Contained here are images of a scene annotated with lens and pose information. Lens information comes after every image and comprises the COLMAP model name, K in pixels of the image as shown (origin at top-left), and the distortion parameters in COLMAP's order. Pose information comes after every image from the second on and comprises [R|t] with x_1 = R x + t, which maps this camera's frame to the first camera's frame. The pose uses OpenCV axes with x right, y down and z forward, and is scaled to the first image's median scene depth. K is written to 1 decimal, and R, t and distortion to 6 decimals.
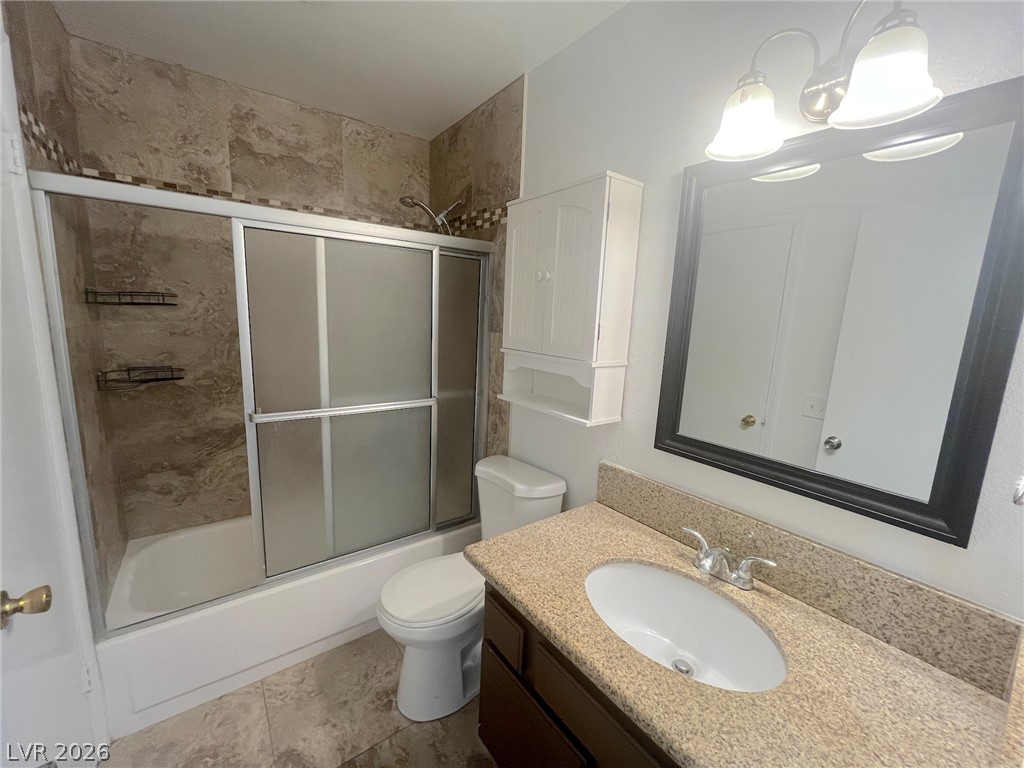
lens RADIAL K [[412.9, 0, 513.4], [0, 412.9, 386.1], [0, 0, 1]] dist [-0.002176, -0.000123]
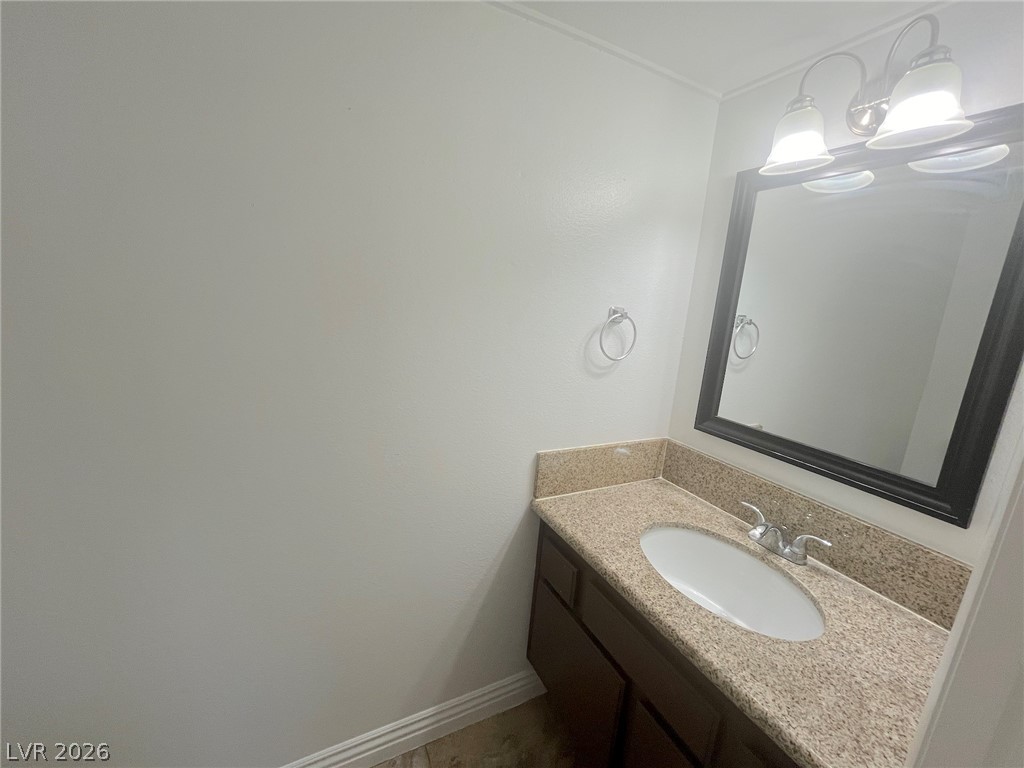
lens RADIAL K [[412.9, 0, 510.2], [0, 412.9, 378.3], [0, 0, 1]] dist [-0.002176, -0.000123]
pose [[0.986065, 0.027644, -0.164047, 0.016446], [-0.017151, 0.997735, 0.065037, -0.050274], [0.165473, -0.061317, 0.984306, -0.209638]]
